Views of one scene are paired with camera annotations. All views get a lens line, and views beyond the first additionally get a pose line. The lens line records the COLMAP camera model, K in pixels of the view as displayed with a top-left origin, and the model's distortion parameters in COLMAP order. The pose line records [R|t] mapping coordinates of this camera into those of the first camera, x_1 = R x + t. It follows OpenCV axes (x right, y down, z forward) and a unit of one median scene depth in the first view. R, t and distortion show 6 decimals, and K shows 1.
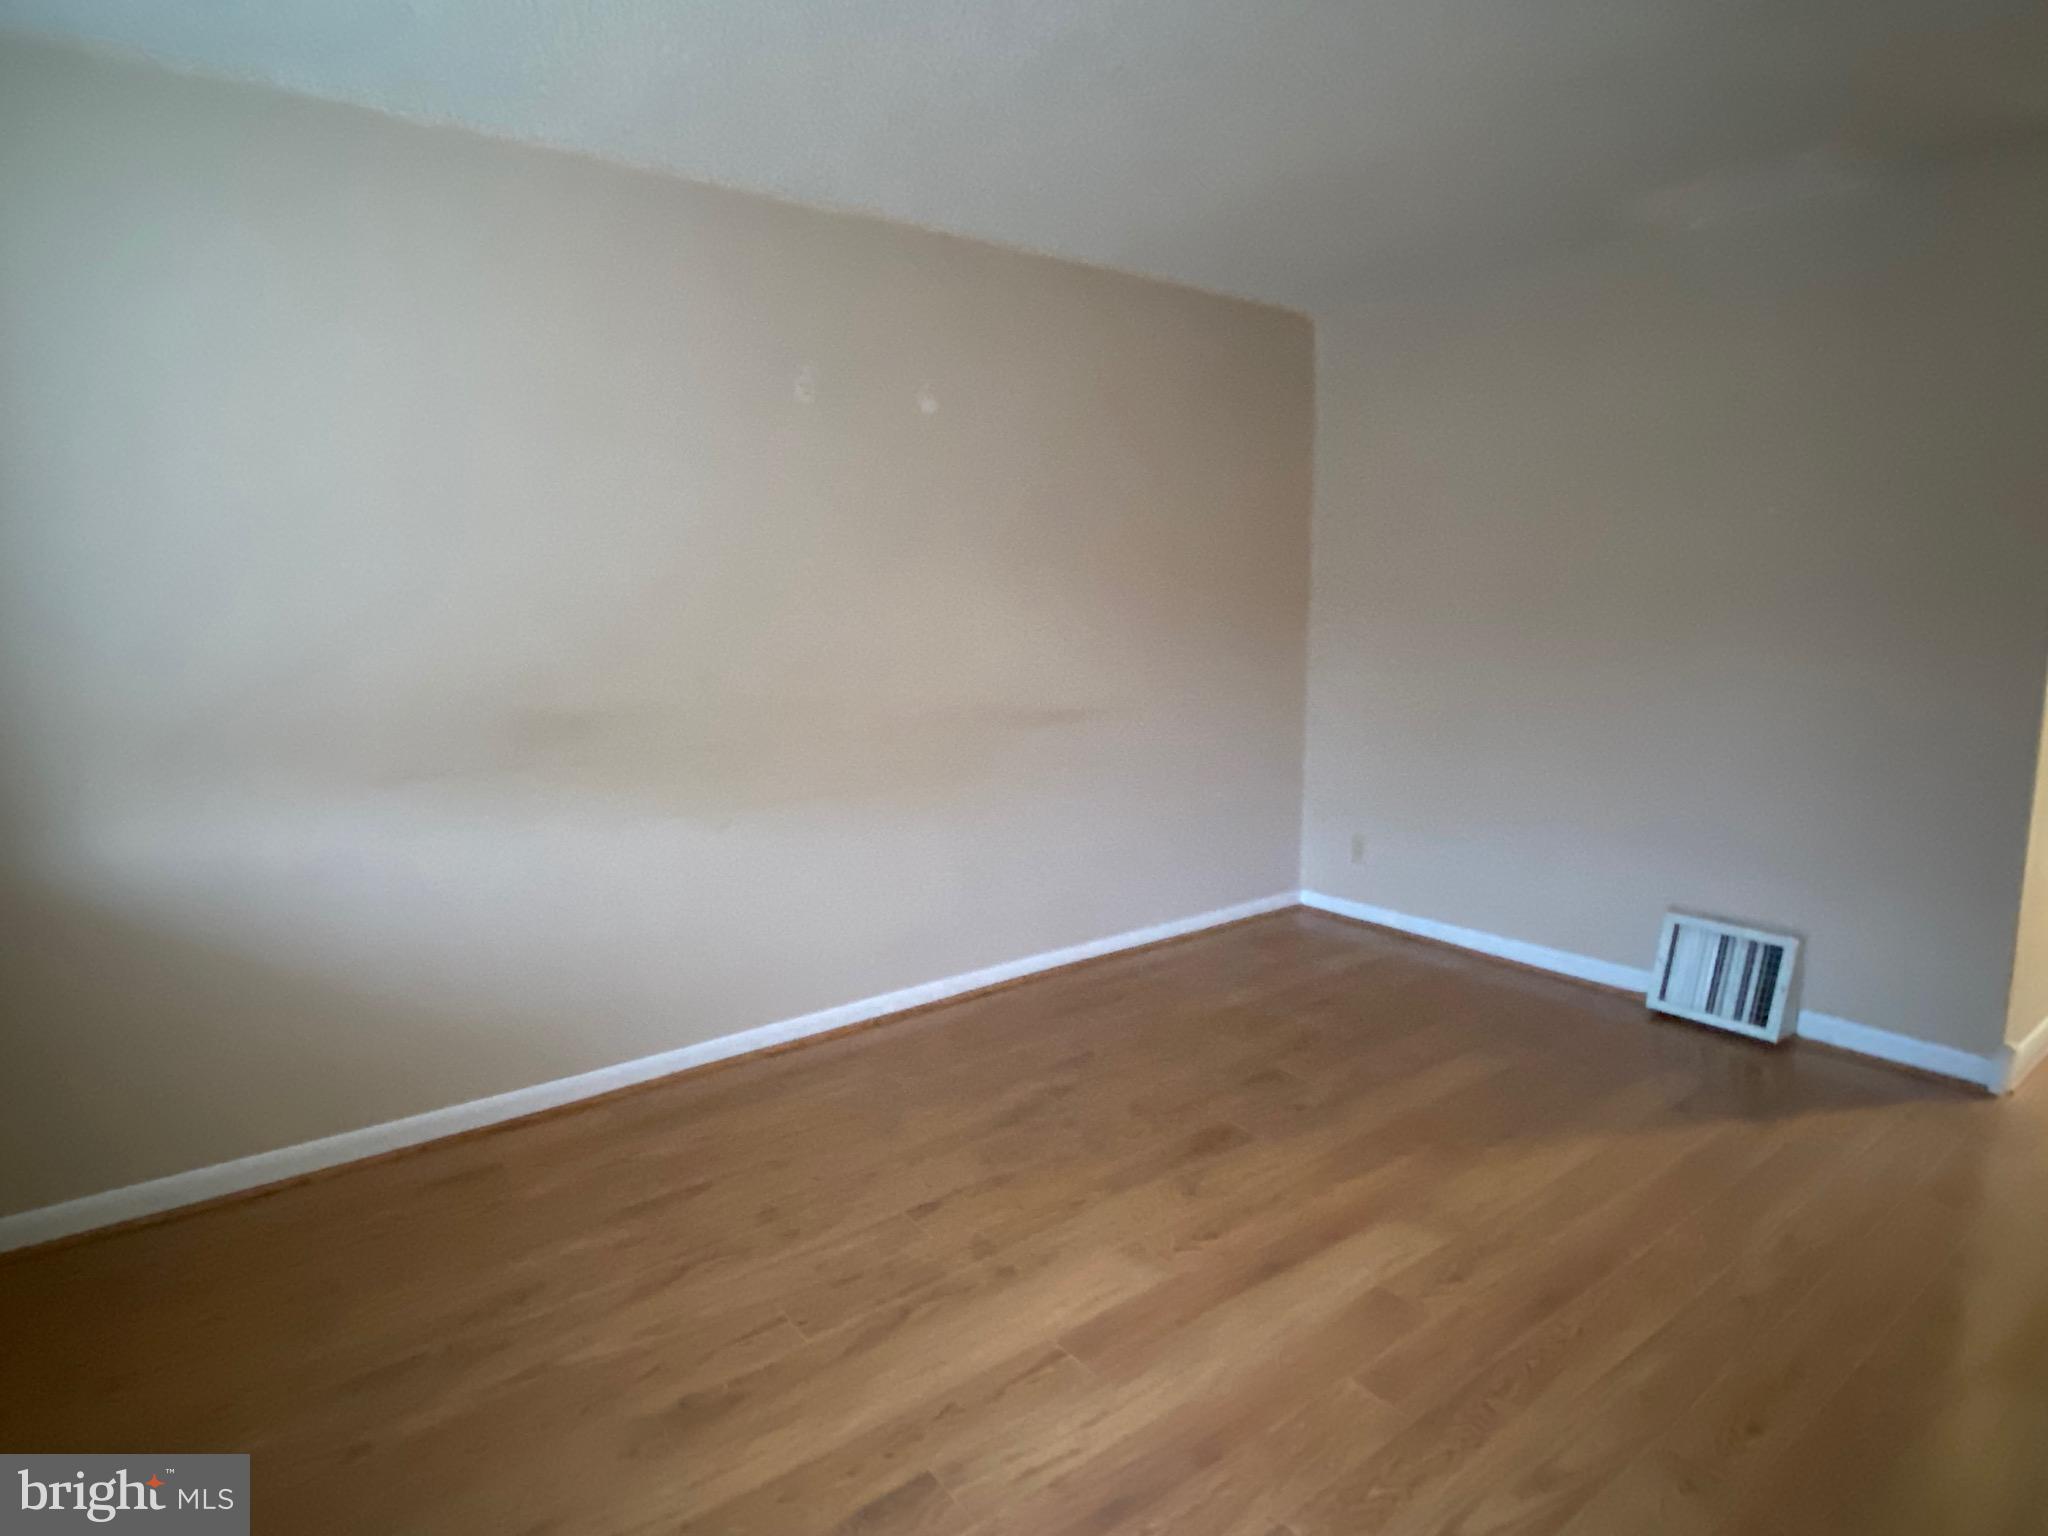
lens RADIAL K [[1087.8, 0, 1015.4], [0, 1087.8, 769.2], [0, 0, 1]] dist [0.071736, -0.068471]
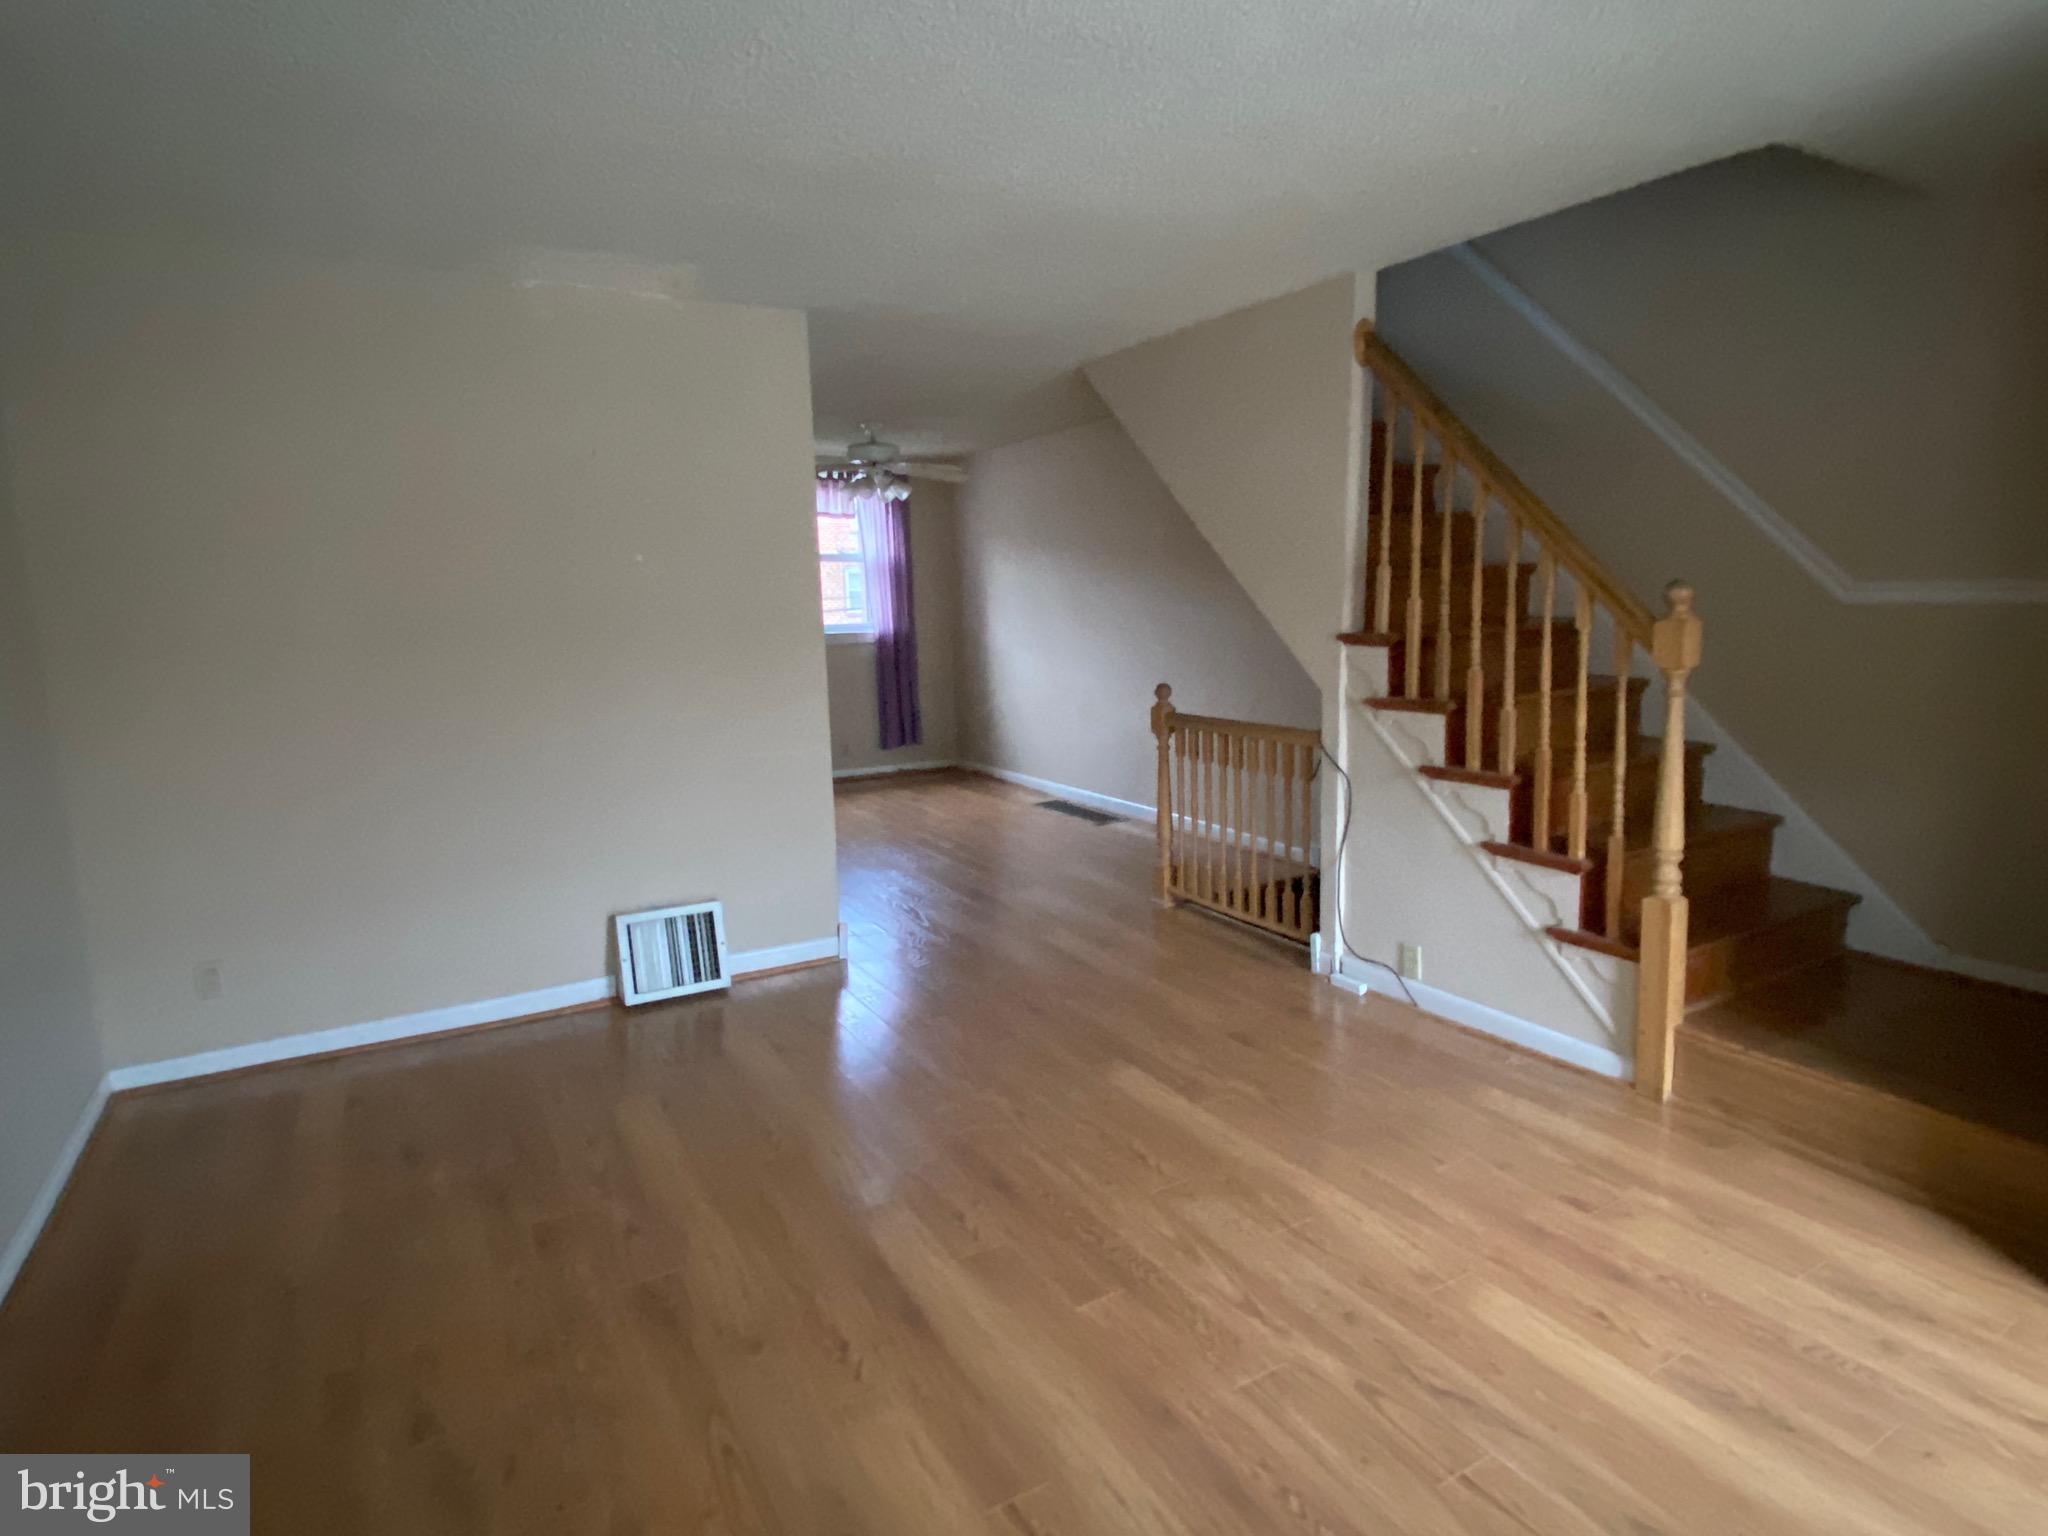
lens RADIAL K [[1087.8, 0, 1015.4], [0, 1087.8, 769.2], [0, 0, 1]] dist [0.071736, -0.068471]
pose [[0.126579, -0.143098, 0.981581, -0.498801], [0.164857, 0.978813, 0.121435, -0.099086], [-0.978161, 0.146450, 0.147488, 0.531433]]
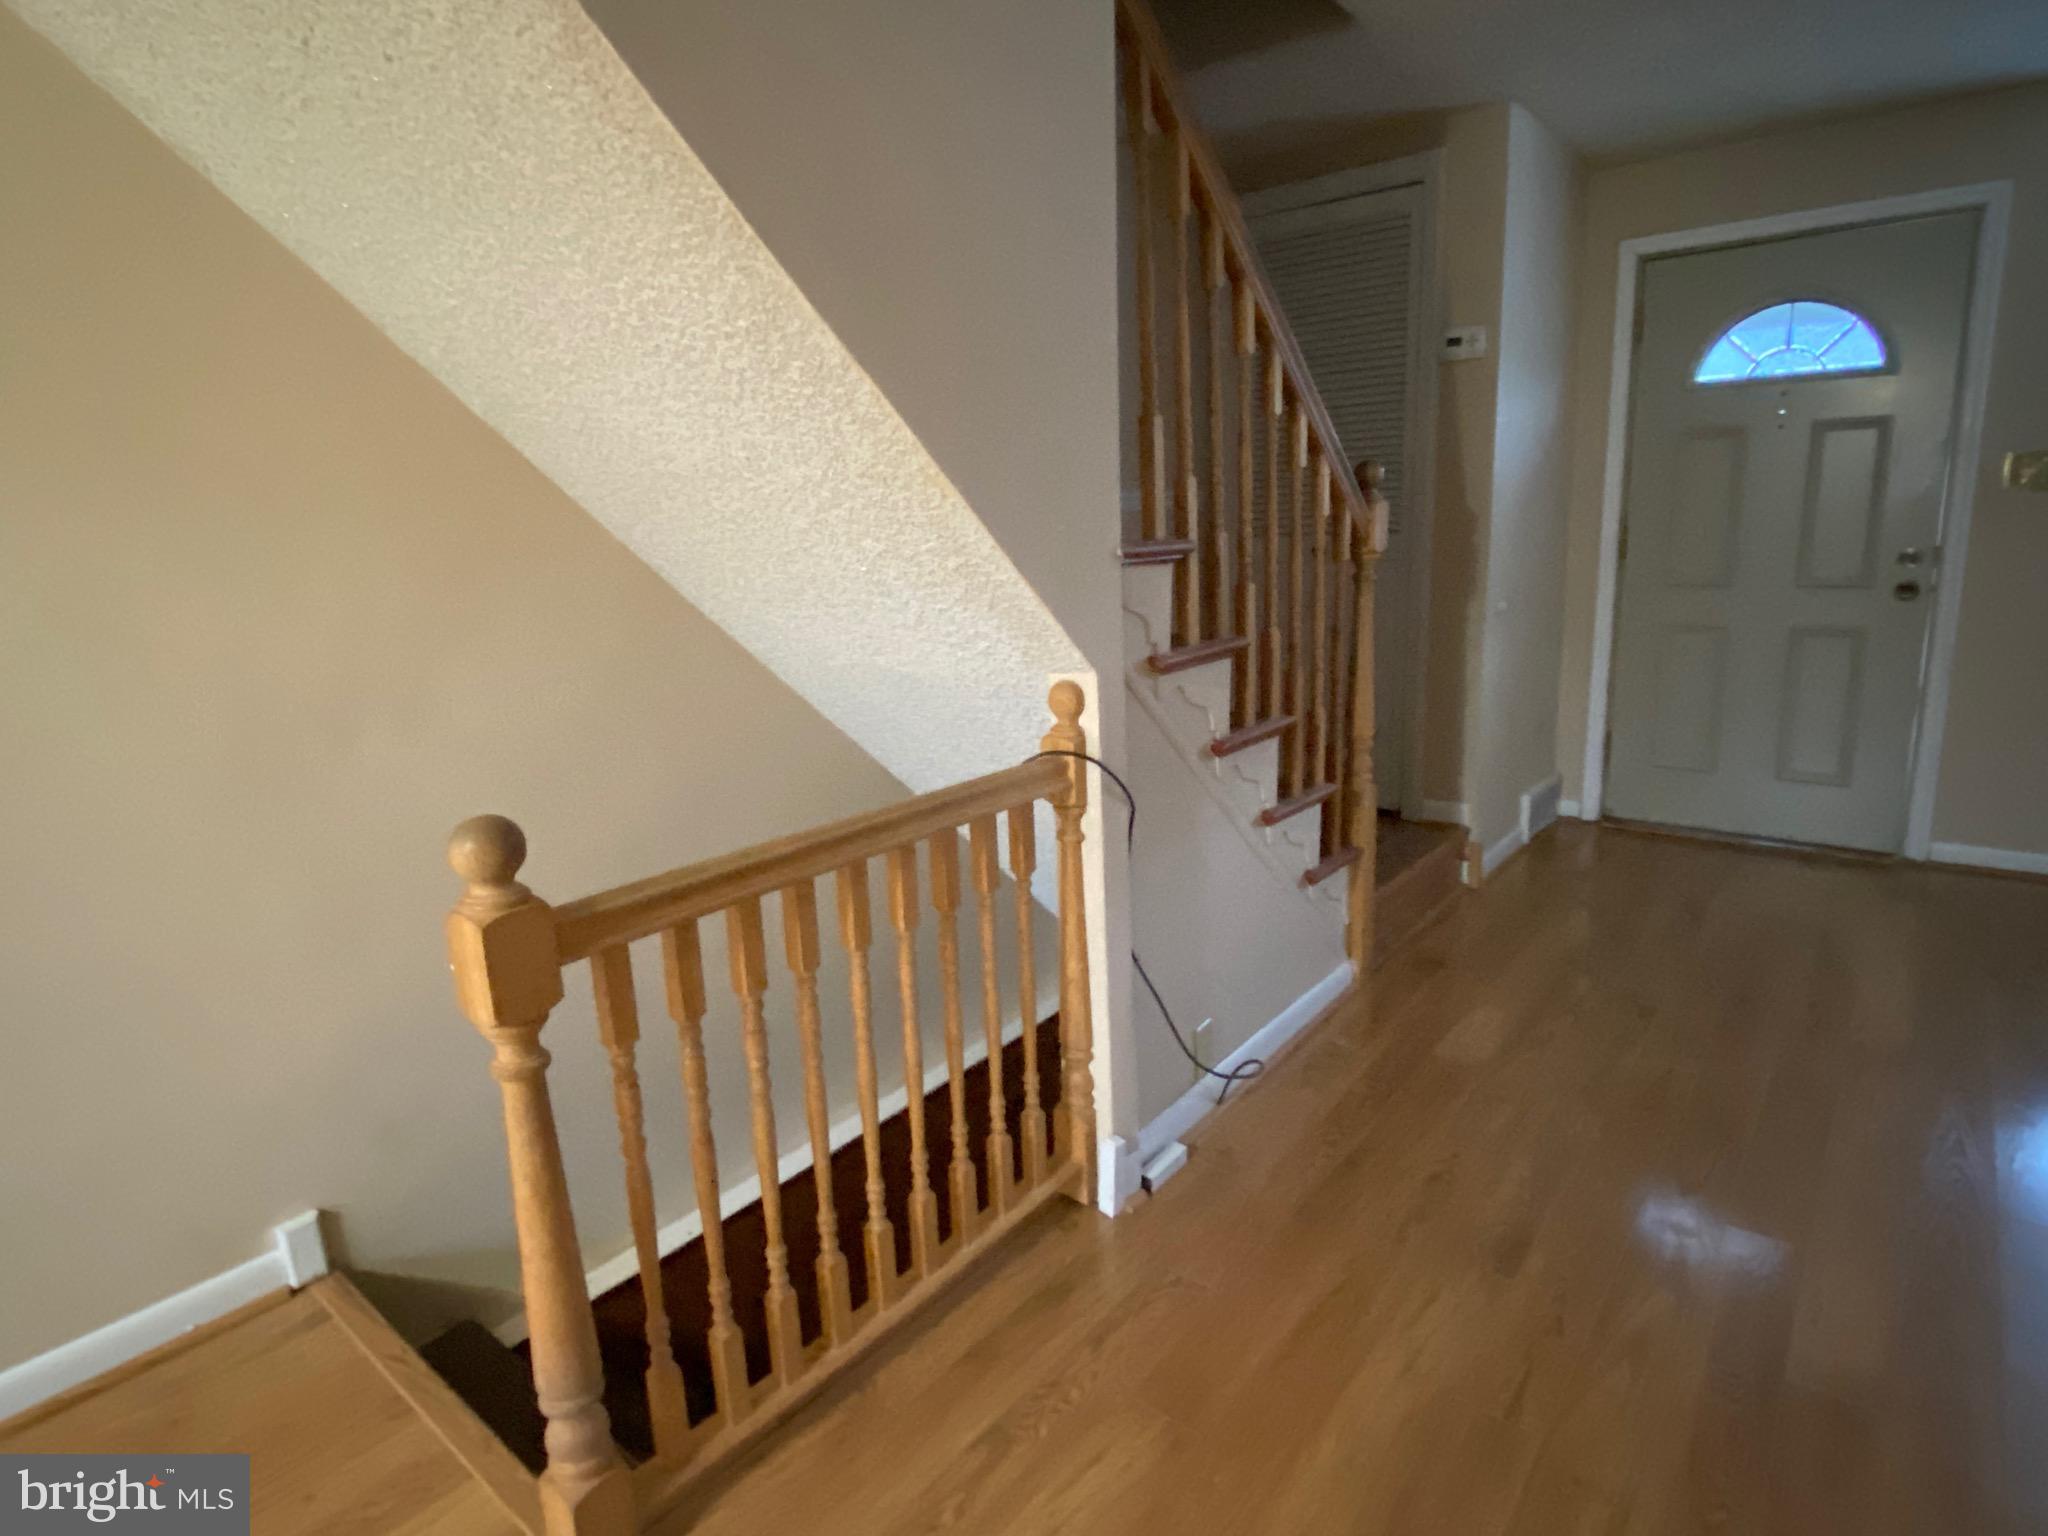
lens RADIAL K [[1095.0, 0, 1018.5], [0, 1095.0, 760.4], [0, 0, 1]] dist [0.065846, -0.072155]
pose [[-0.966875, 0.105407, -0.232471, 1.099997], [0.018418, 0.937190, 0.348334, -0.144297], [0.254586, 0.332513, -0.908086, 0.951205]]
